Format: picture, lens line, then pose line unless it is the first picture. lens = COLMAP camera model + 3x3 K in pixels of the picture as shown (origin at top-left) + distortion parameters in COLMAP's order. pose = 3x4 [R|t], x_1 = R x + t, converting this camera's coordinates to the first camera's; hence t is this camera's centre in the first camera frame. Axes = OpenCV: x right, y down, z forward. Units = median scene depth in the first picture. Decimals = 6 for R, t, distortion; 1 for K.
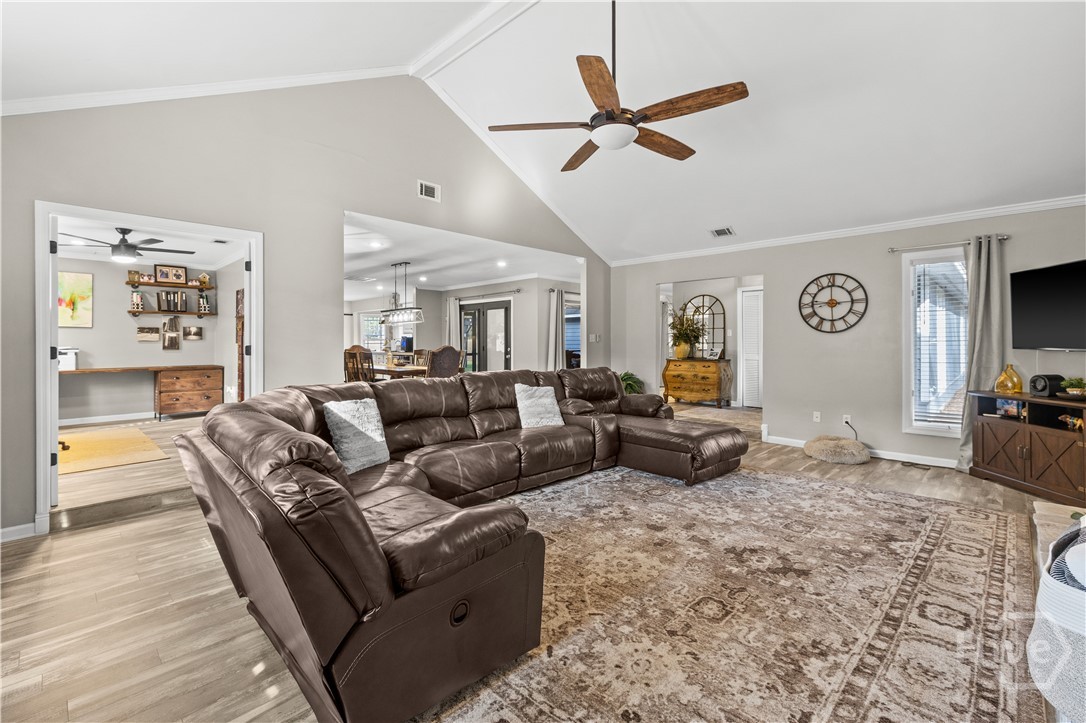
lens RADIAL K [[472.0, 0, 544.2], [0, 472.0, 338.2], [0, 0, 1]] dist [0.007652, 0.000288]
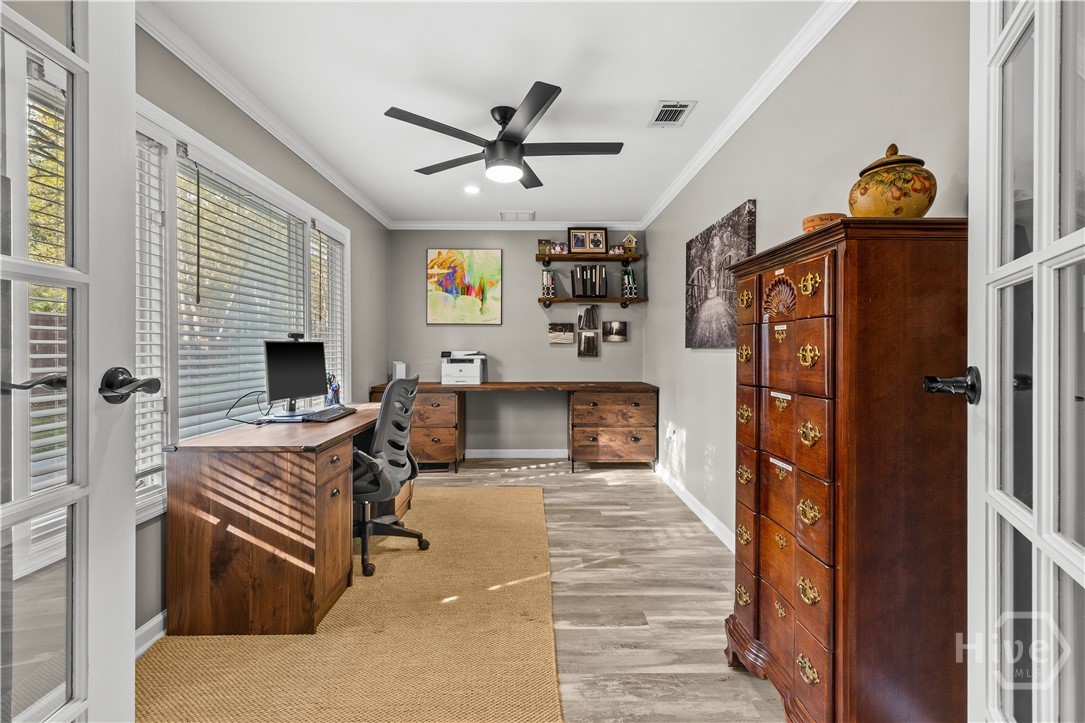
lens RADIAL K [[462.6, 0, 540.7], [0, 462.6, 351.4], [0, 0, 1]] dist [0.002452, -0.000347]
pose [[0.704225, 0.008515, -0.709926, -0.385960], [0.002080, 0.999899, 0.014056, 0.007700], [0.709974, -0.011375, 0.704136, 0.512657]]
